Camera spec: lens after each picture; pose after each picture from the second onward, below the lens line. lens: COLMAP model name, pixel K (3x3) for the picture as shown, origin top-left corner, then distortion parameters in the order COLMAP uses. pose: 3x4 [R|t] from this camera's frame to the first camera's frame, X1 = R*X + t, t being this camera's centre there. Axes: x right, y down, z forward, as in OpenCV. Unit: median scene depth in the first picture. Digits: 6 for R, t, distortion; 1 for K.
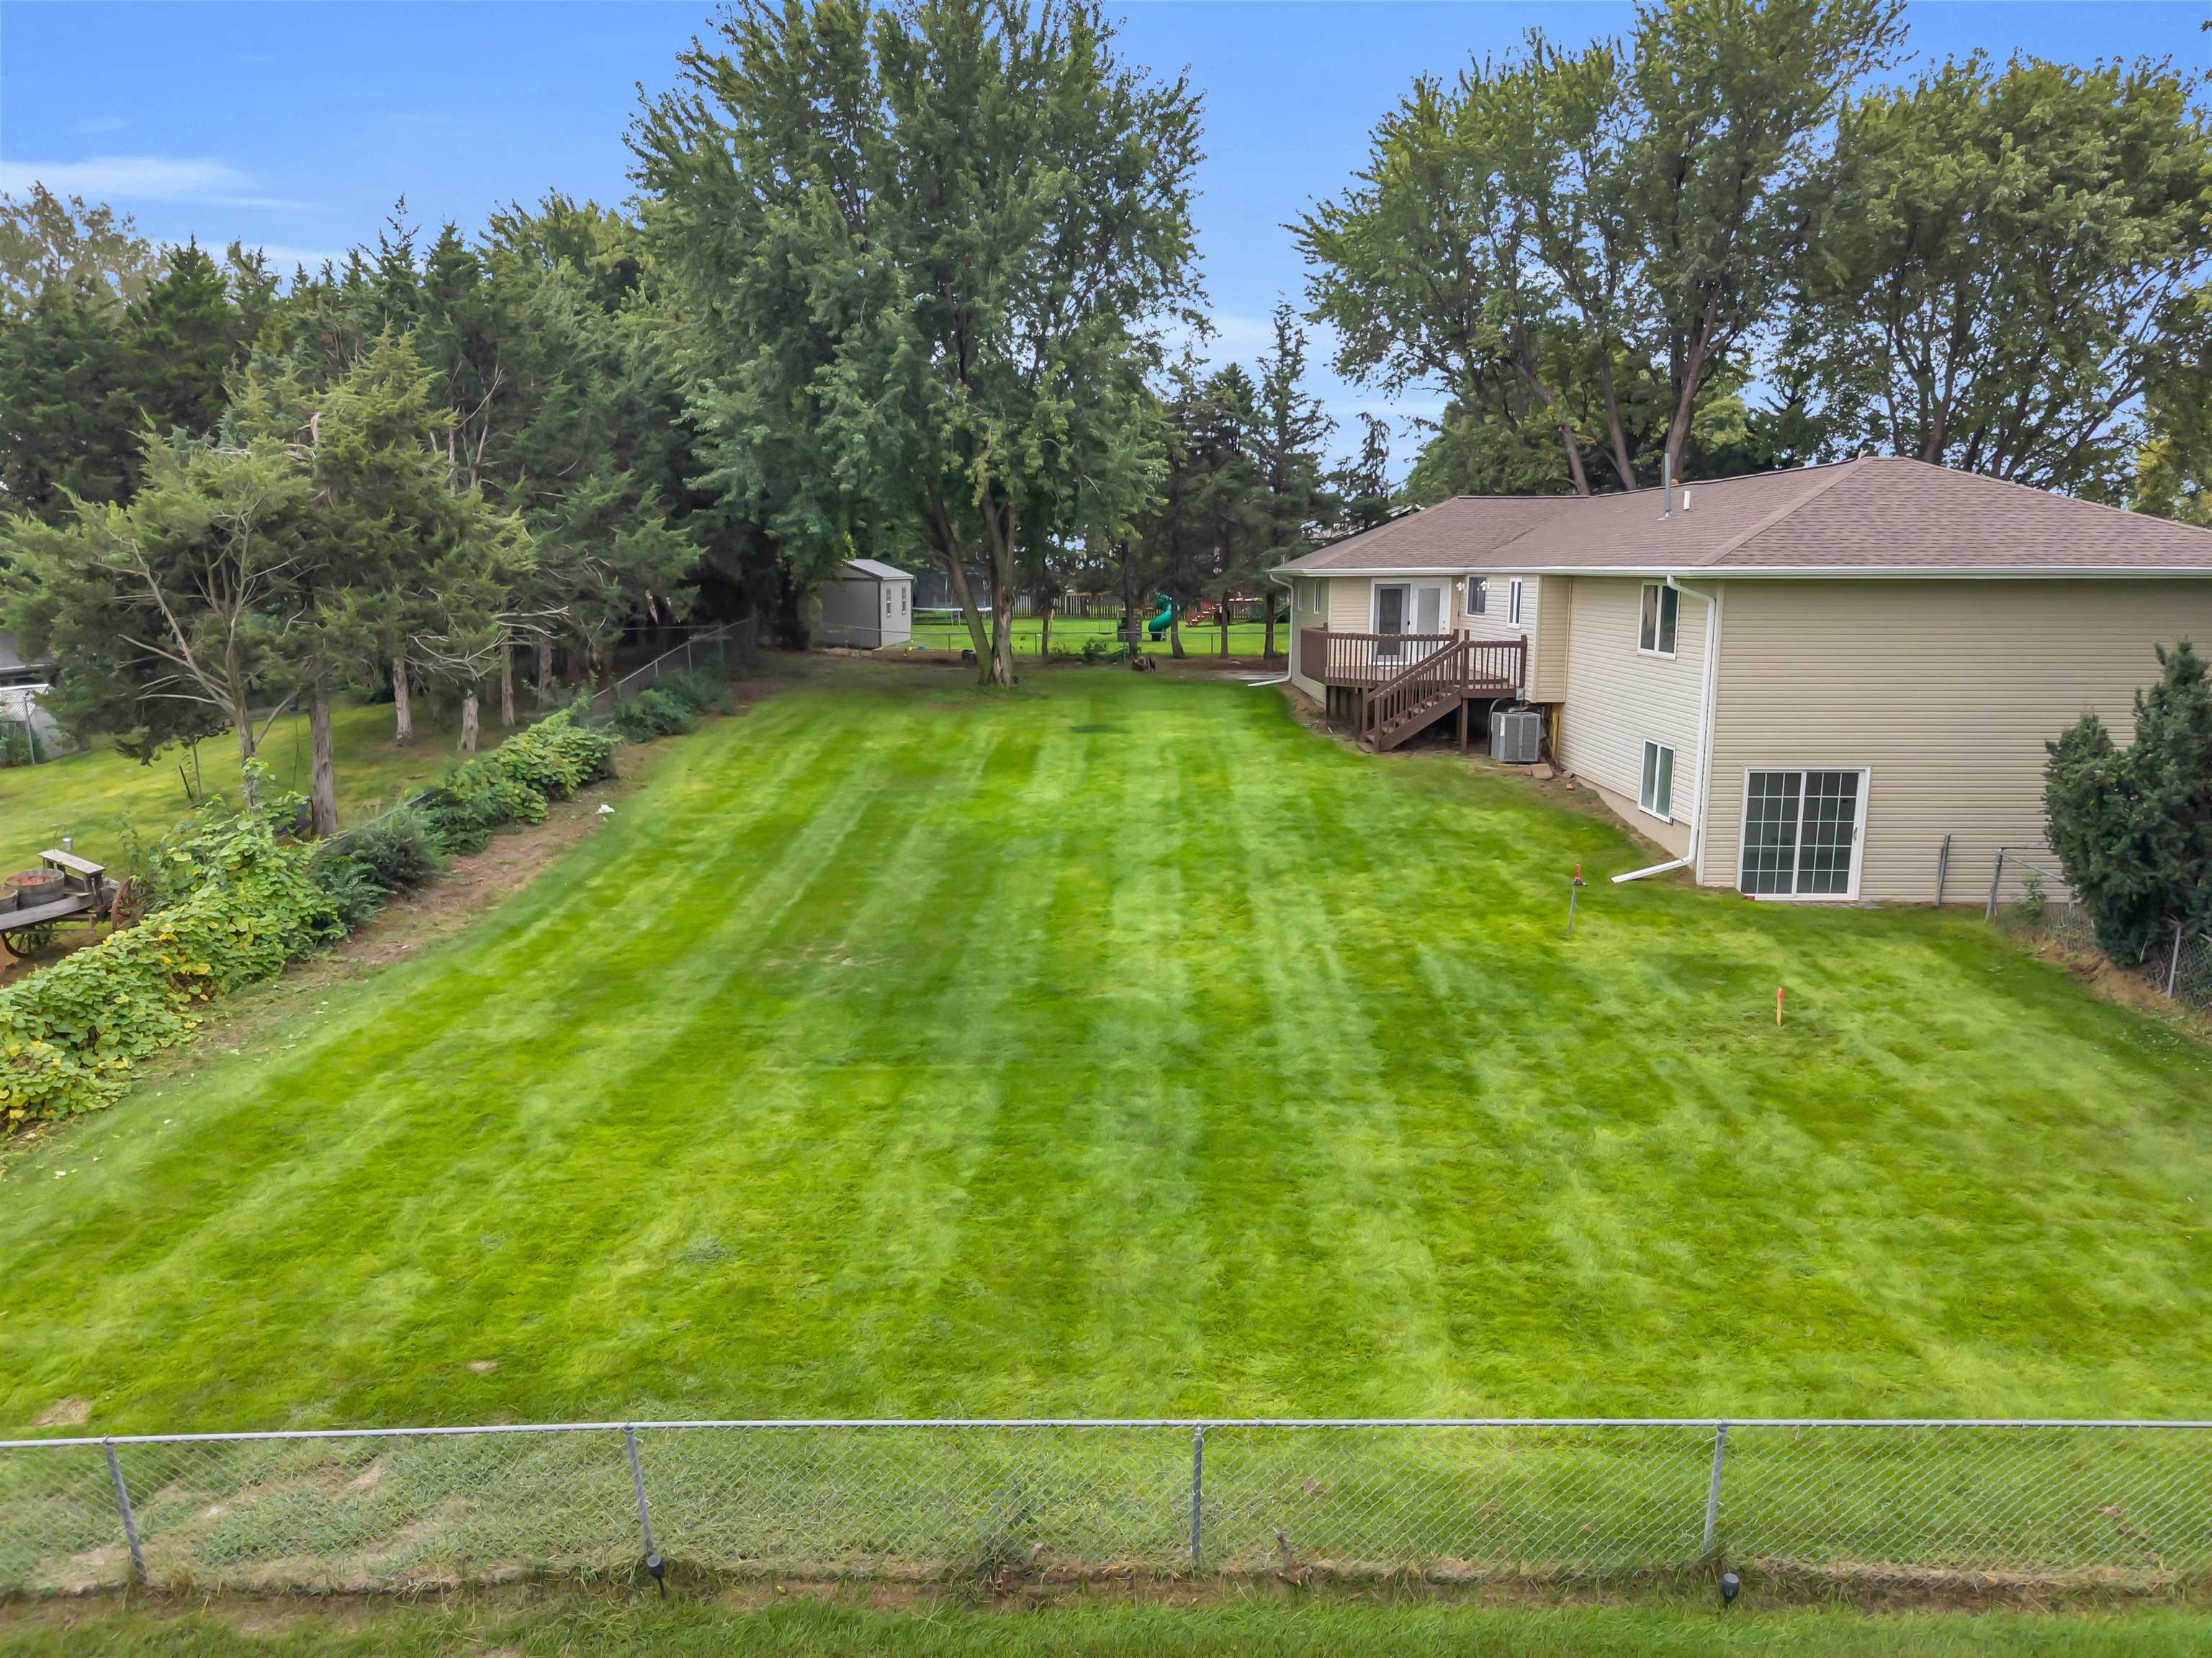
lens RADIAL K [[1496.6, 0, 1106.0], [0, 1496.6, 829.0], [0, 0, 1]] dist [0.007486, -0.002031]
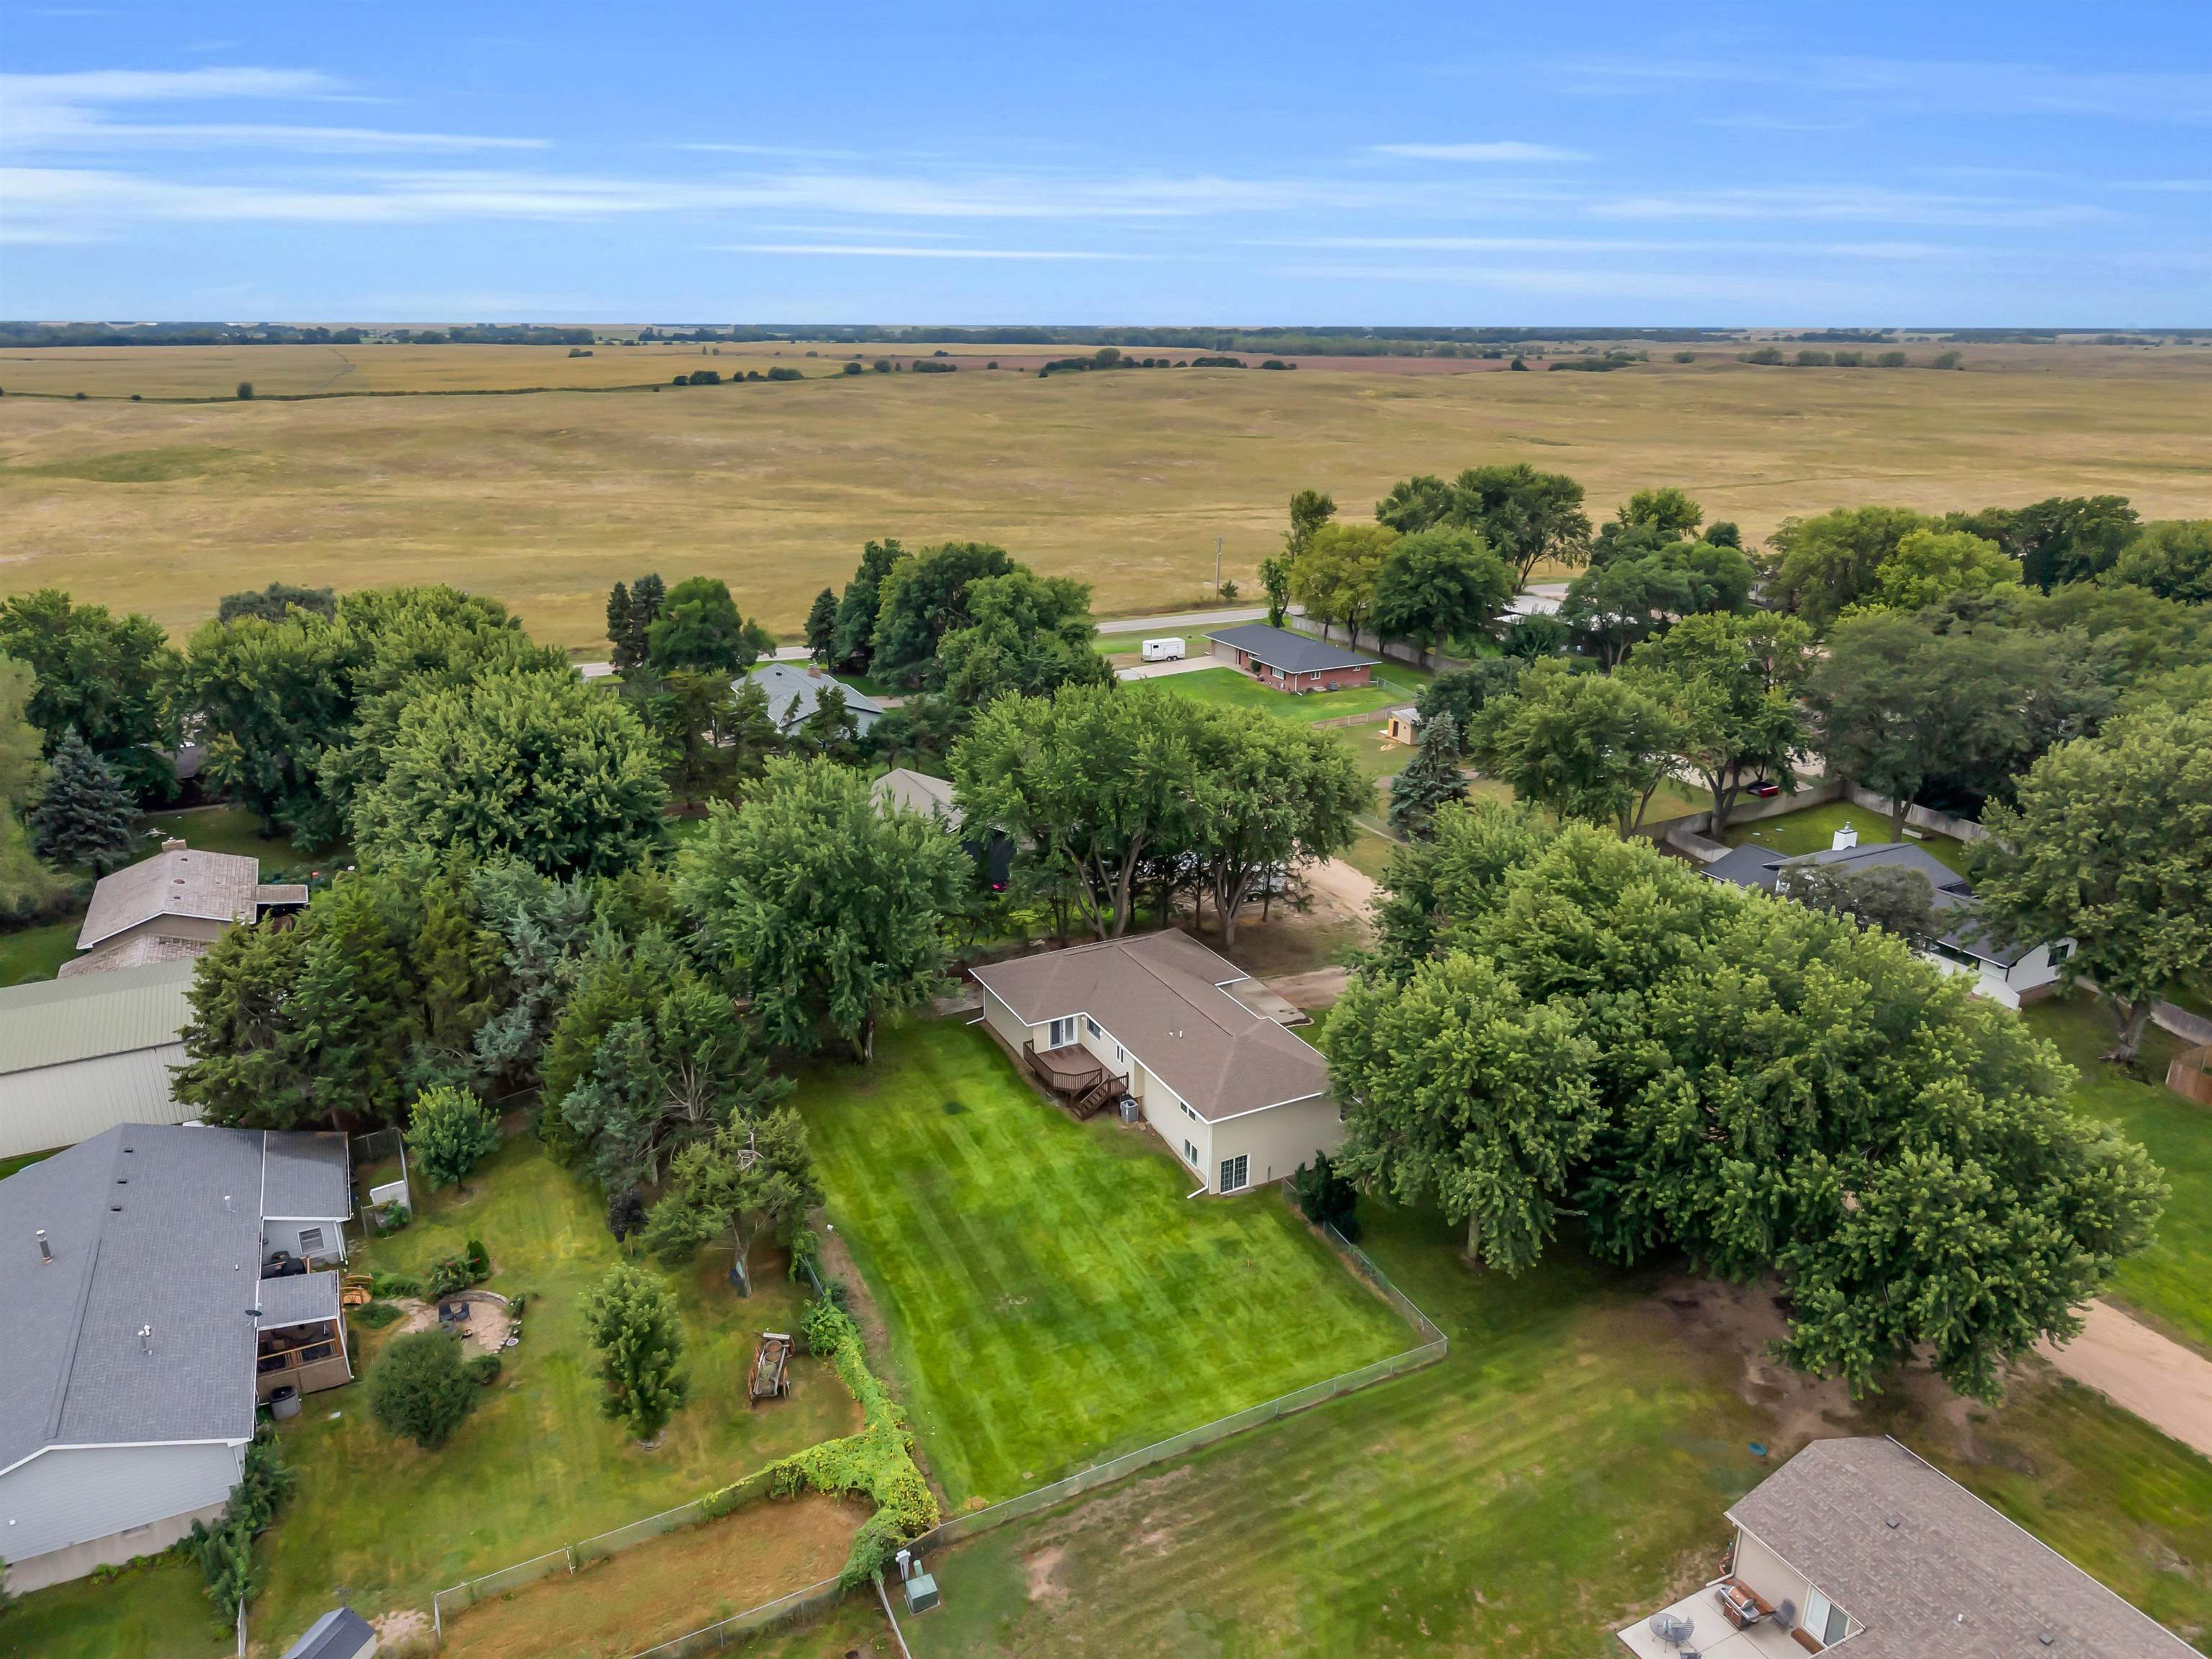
lens RADIAL K [[1496.8, 0, 1106.0], [0, 1496.8, 829.5], [0, 0, 1]] dist [0.007486, -0.002031]
pose [[0.882797, -0.153173, 0.444080, -1.177350], [0.079528, 0.980433, 0.180076, -1.379060], [-0.462973, -0.123654, 0.877705, -1.740734]]
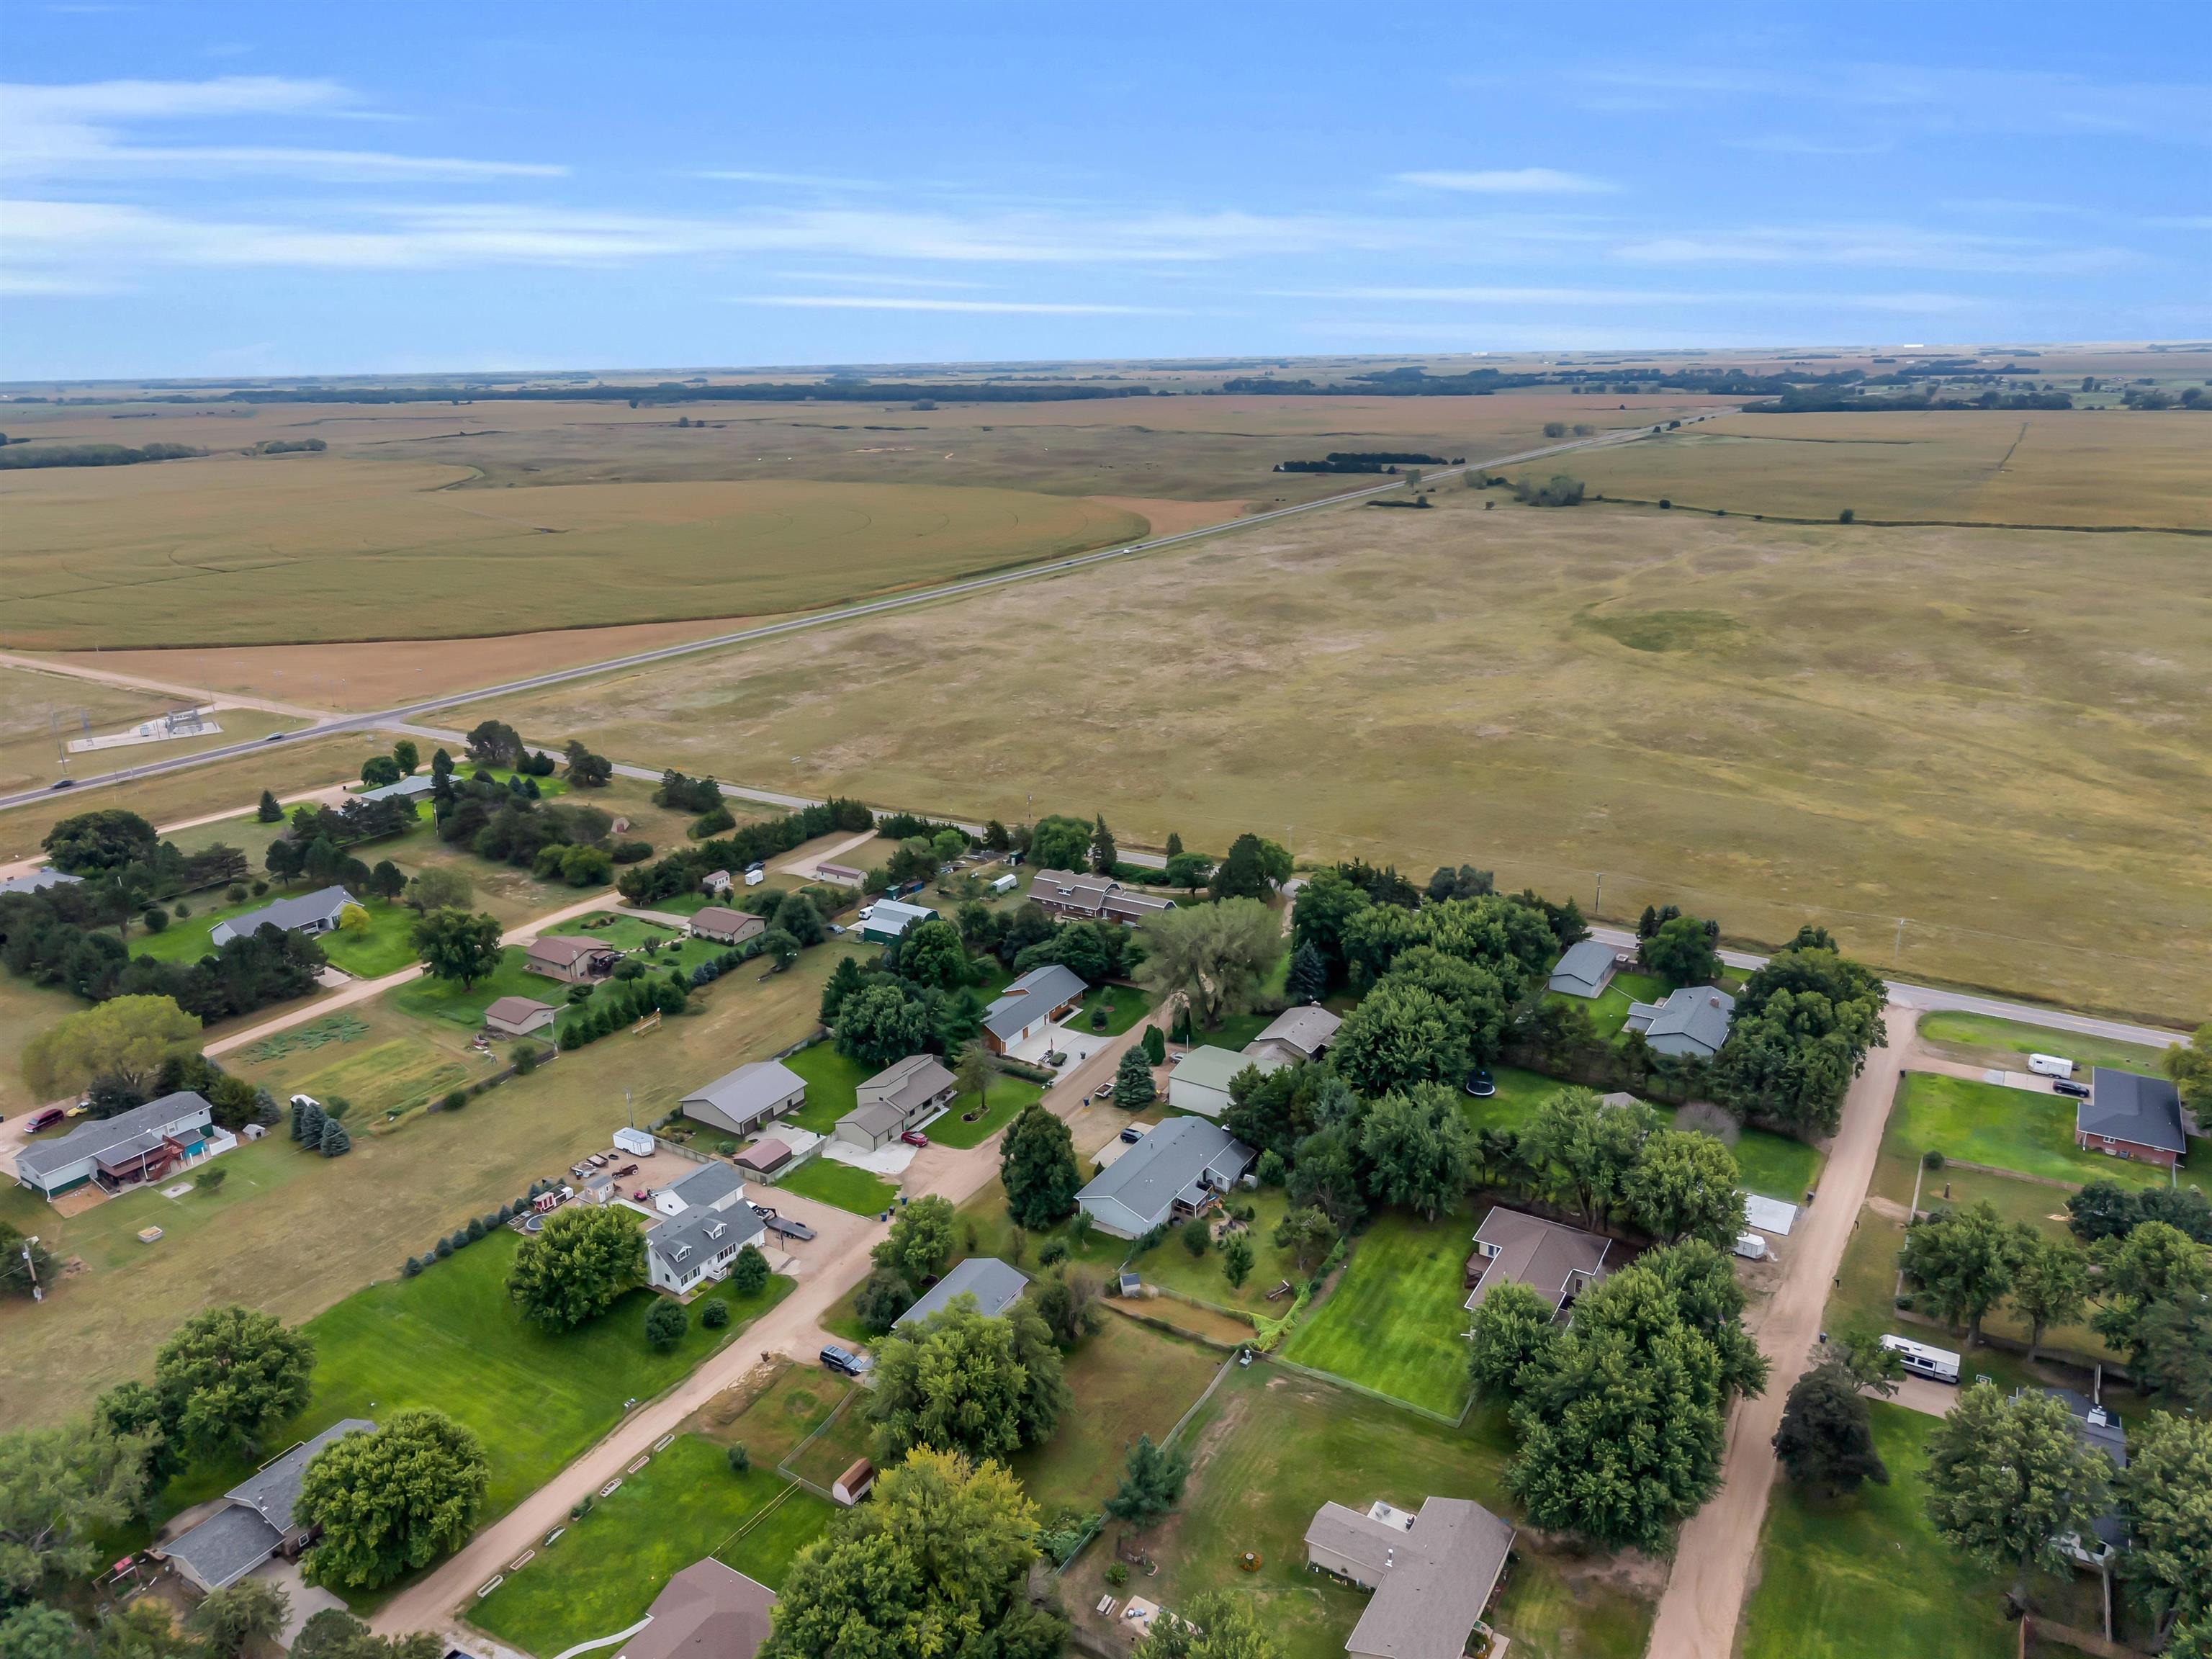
lens RADIAL K [[1496.8, 0, 1106.0], [0, 1496.8, 829.5], [0, 0, 1]] dist [0.007486, -0.002031]
pose [[0.858529, 0.138841, -0.493610, 2.197751], [-0.065372, 0.984426, 0.163196, -3.646937], [0.508581, -0.107840, 0.854234, -6.222258]]
